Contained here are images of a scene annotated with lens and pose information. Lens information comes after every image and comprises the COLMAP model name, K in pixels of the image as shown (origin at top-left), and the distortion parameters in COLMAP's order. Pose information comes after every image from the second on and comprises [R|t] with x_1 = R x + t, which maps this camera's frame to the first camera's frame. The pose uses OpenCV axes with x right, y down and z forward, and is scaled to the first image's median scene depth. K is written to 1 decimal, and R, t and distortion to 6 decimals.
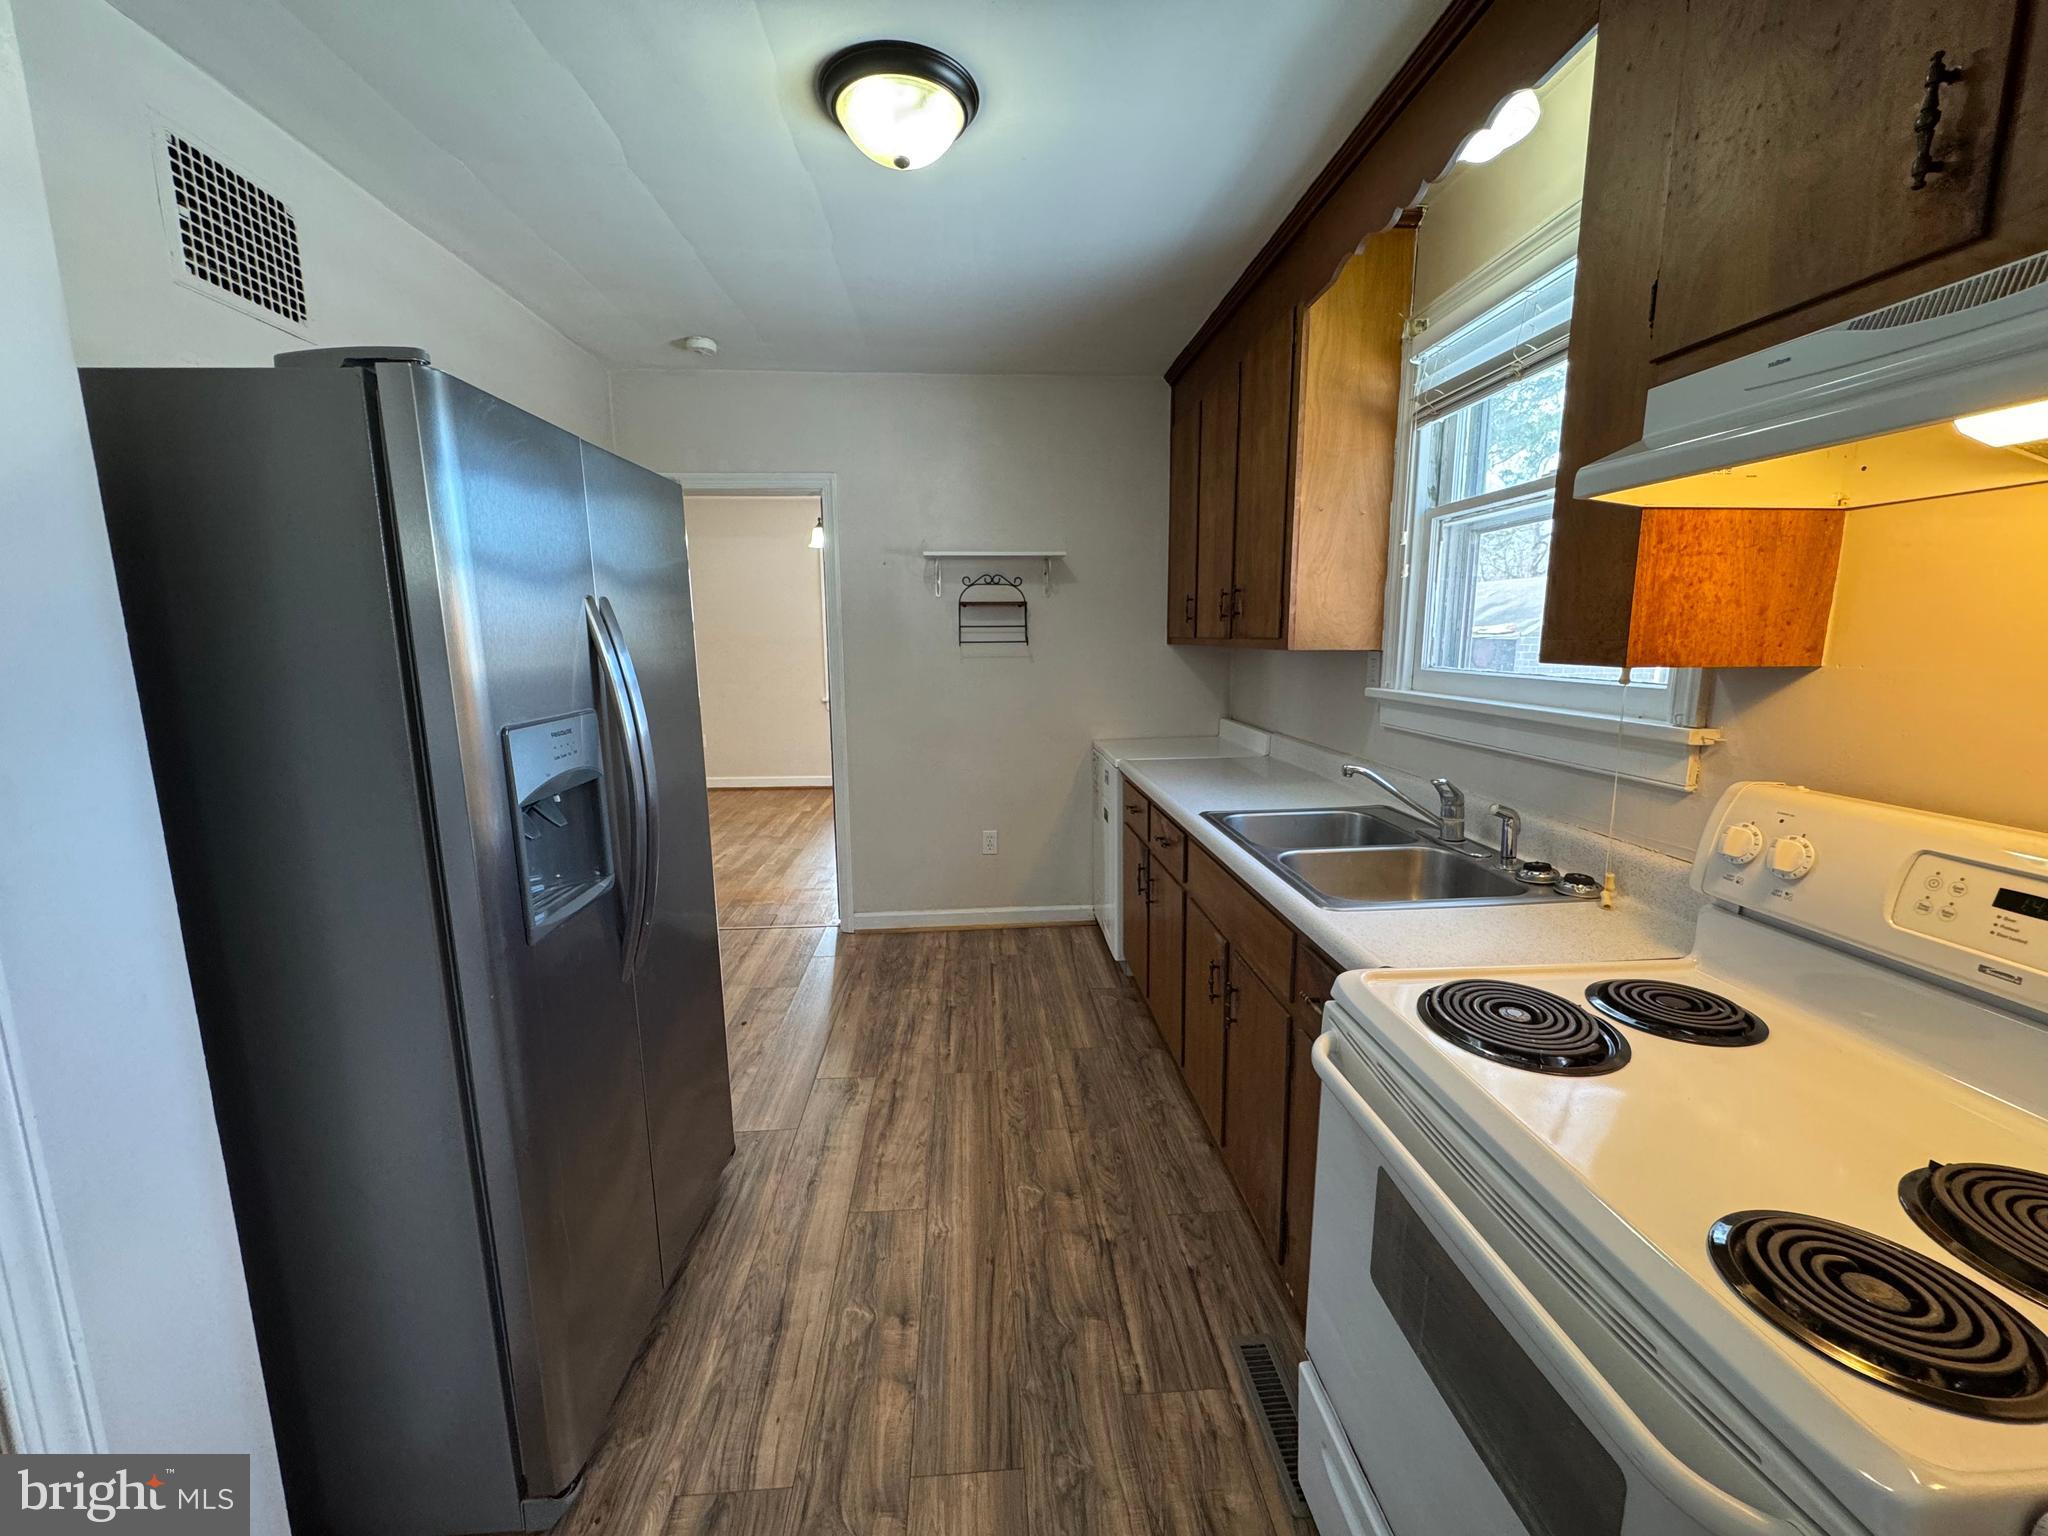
lens RADIAL K [[819.4, 0, 1024.0], [0, 819.4, 768.0], [0, 0, 1]] dist [-0.002015, 0.000752]
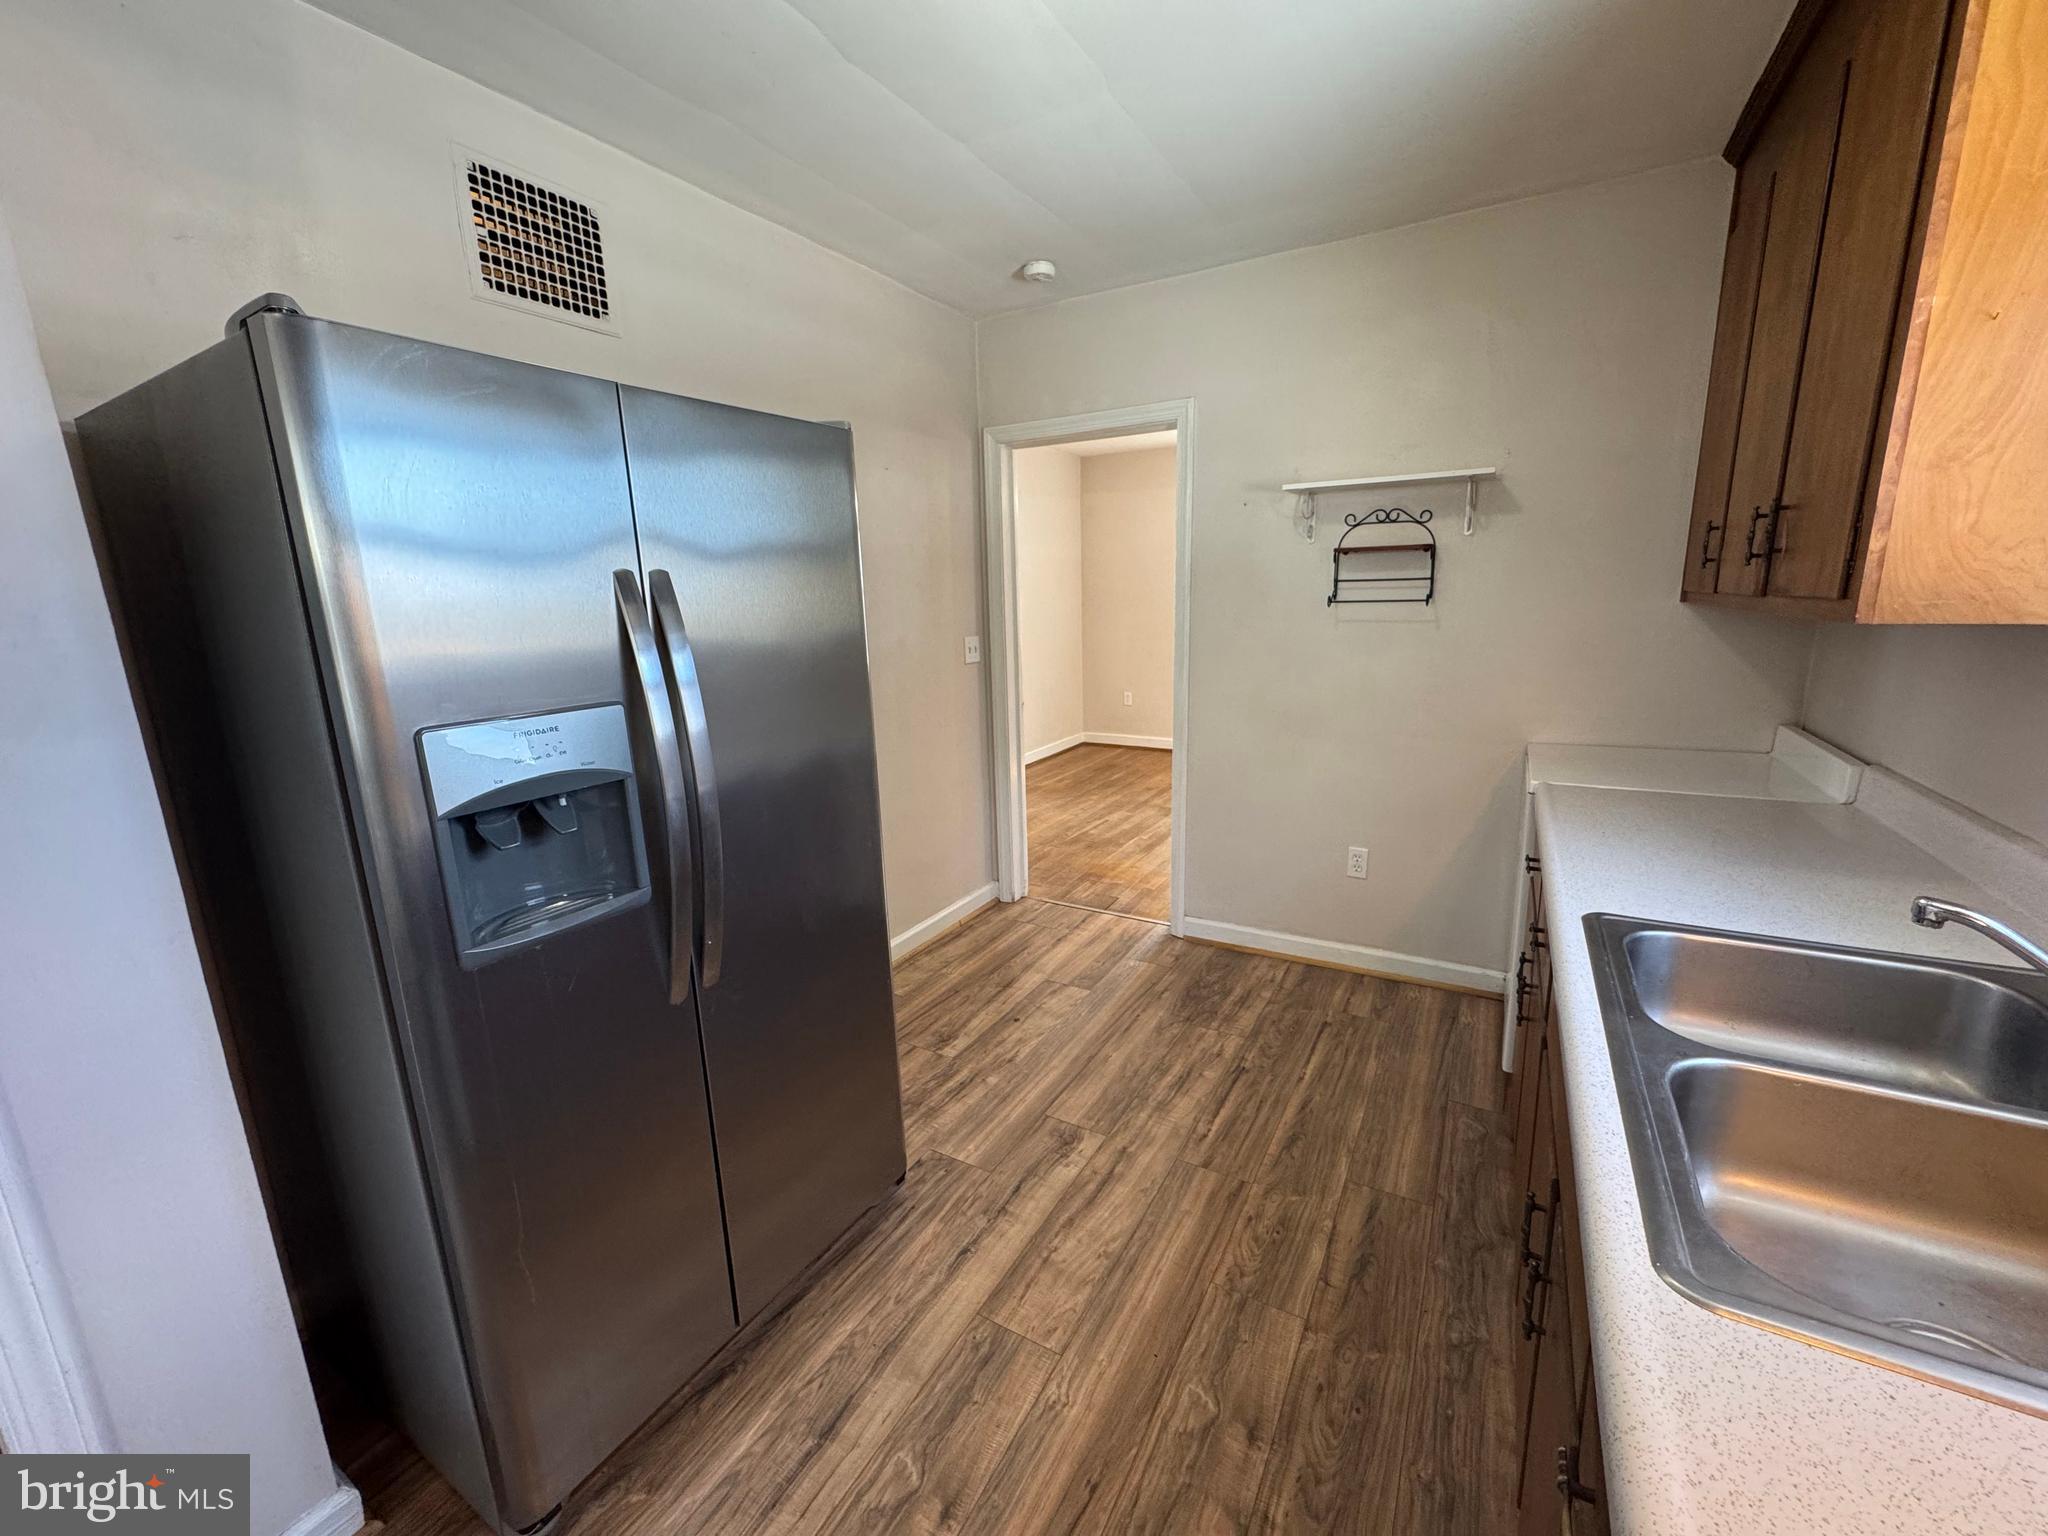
lens RADIAL K [[819.4, 0, 1024.0], [0, 819.4, 768.0], [0, 0, 1]] dist [-0.002015, 0.000752]
pose [[0.827115, 0.105133, -0.552112, 0.192055], [-0.072608, 0.994105, 0.080523, -0.061937], [0.557323, -0.026515, 0.829873, 0.310508]]
